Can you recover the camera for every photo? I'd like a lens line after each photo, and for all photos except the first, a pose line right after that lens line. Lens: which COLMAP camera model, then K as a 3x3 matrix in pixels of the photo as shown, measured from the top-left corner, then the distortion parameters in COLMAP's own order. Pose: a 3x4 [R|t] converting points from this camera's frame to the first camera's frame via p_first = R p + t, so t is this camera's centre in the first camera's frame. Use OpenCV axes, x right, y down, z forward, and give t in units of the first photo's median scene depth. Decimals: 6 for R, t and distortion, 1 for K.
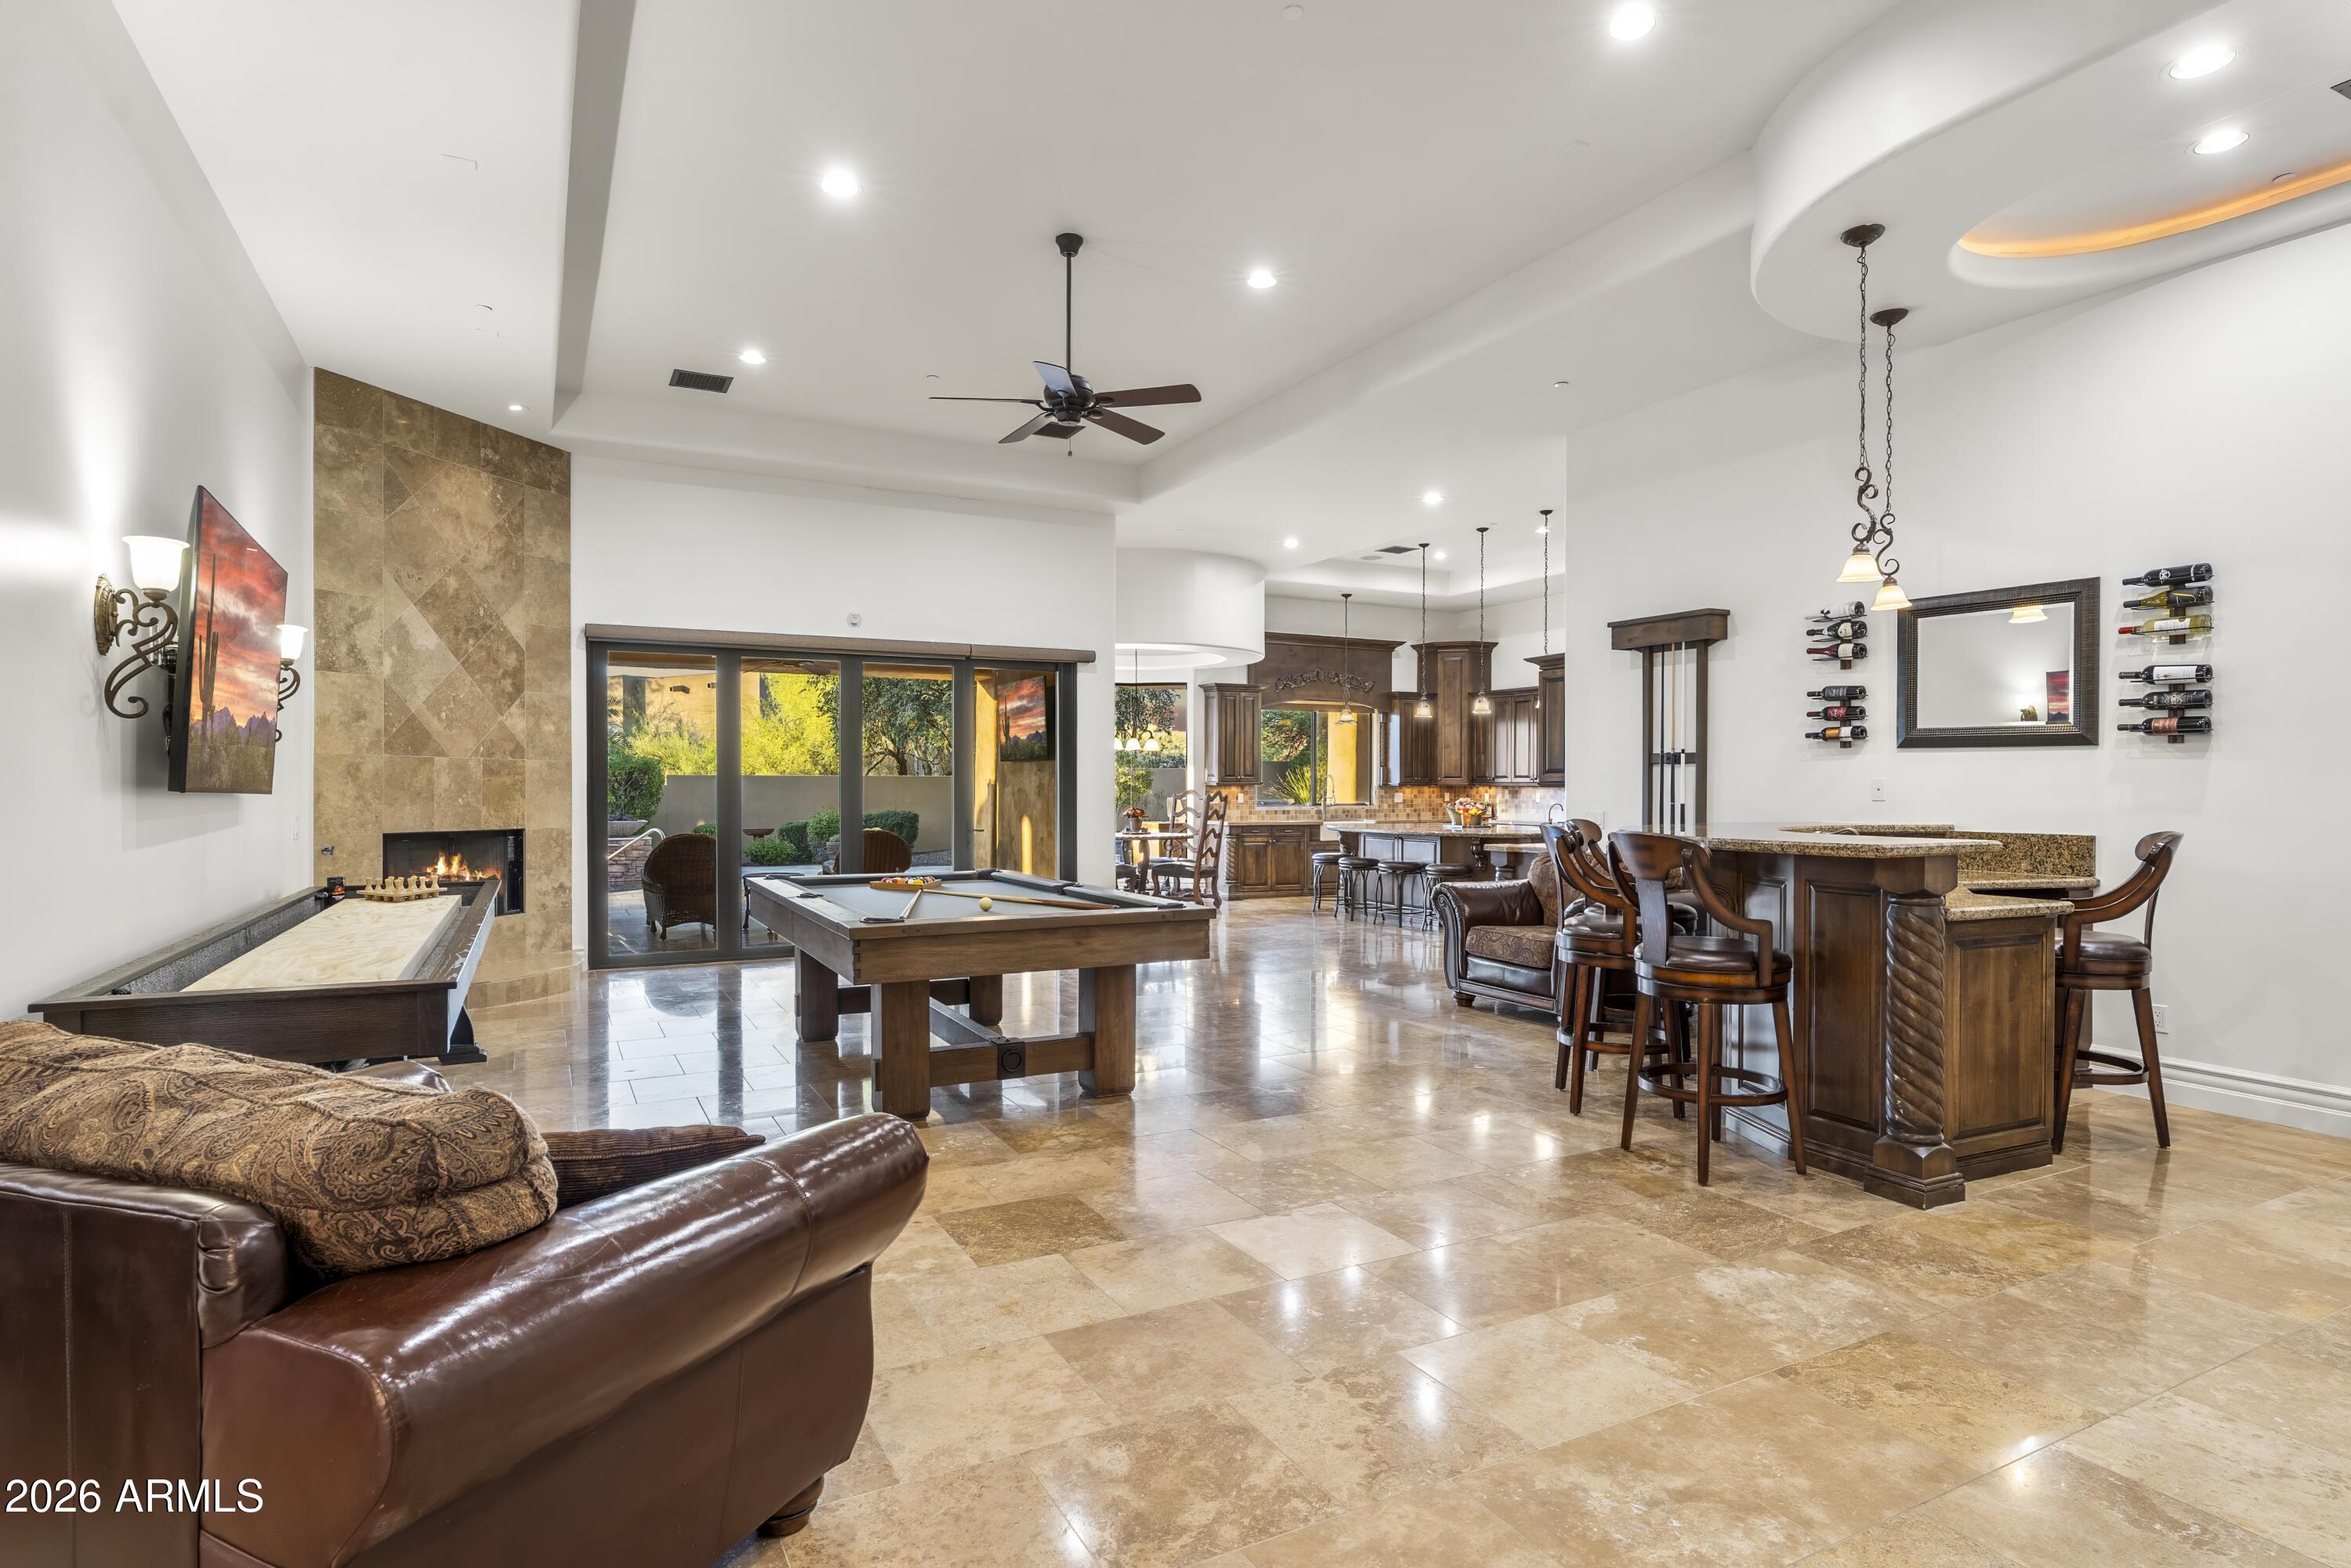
lens RADIAL K [[1221.2, 0, 1172.9], [0, 1221.2, 785.7], [0, 0, 1]] dist [0.000069, 0.000008]
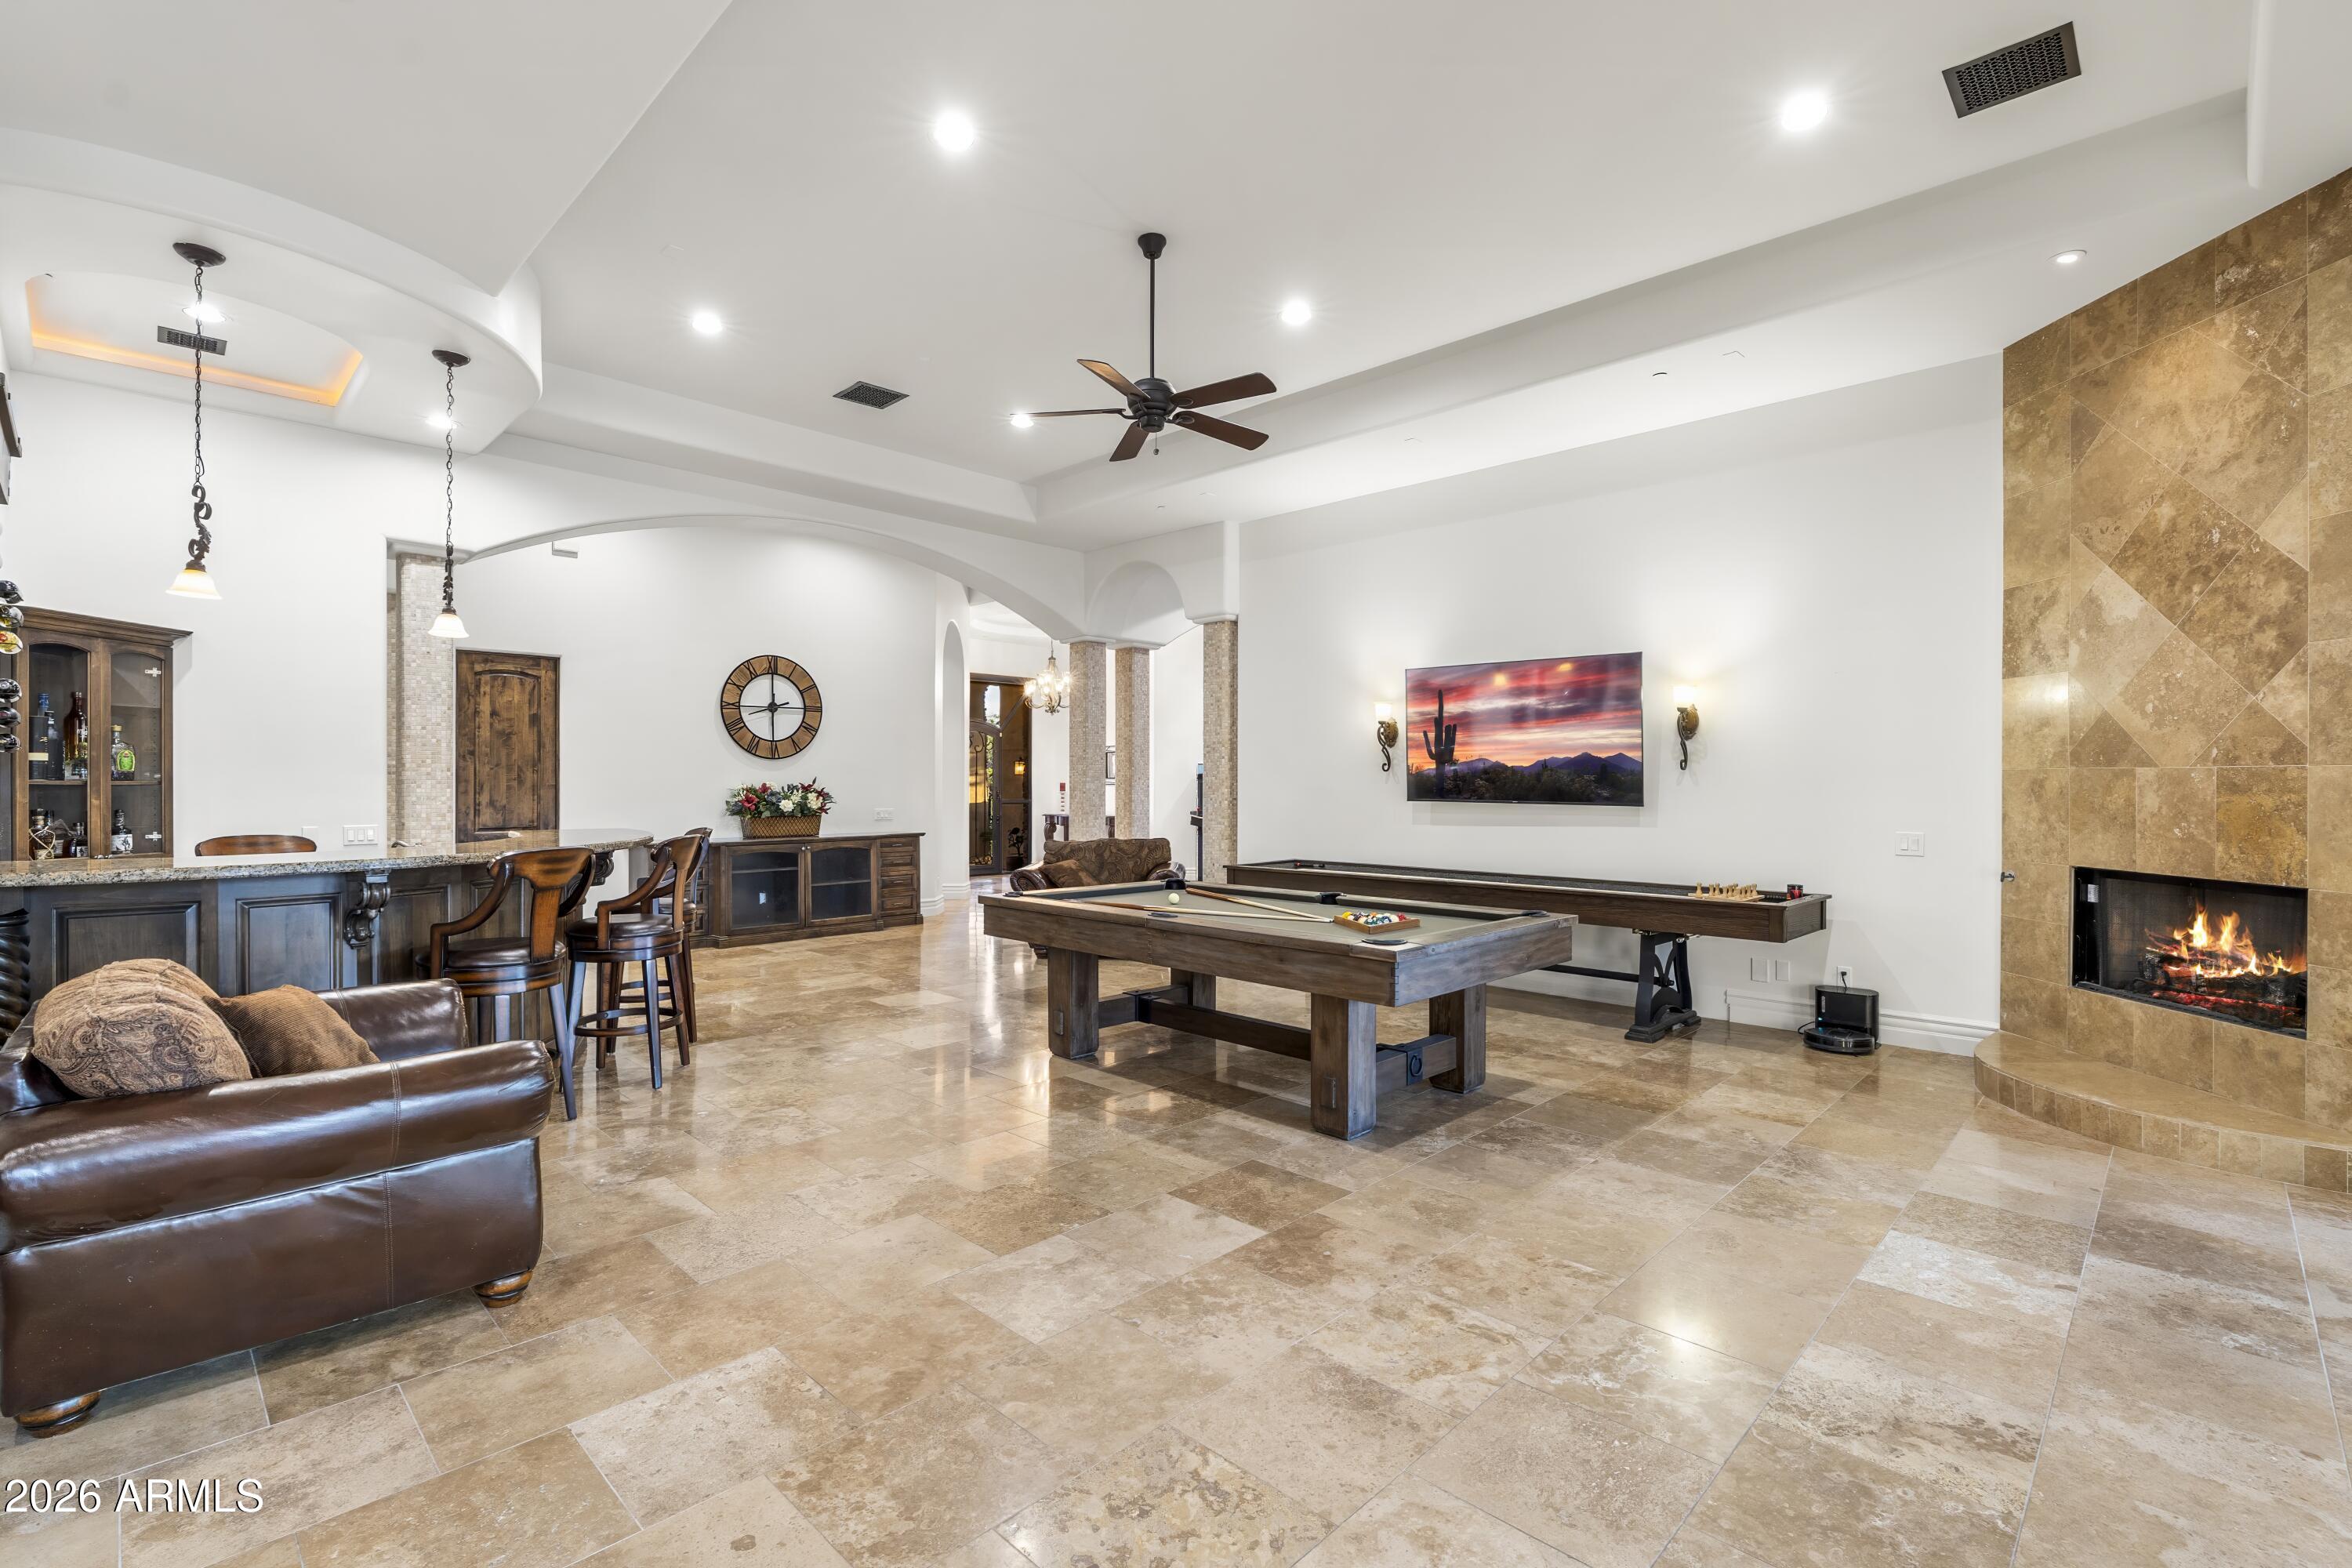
lens RADIAL K [[1045.6, 0, 1179.1], [0, 1045.6, 787.7], [0, 0, 1]] dist [-0.002984, -0.000087]
pose [[-0.950686, -0.006158, -0.310094, 0.117098], [-0.007641, 0.999964, 0.003567, -0.009781], [0.310061, 0.005761, -0.950699, 1.403965]]
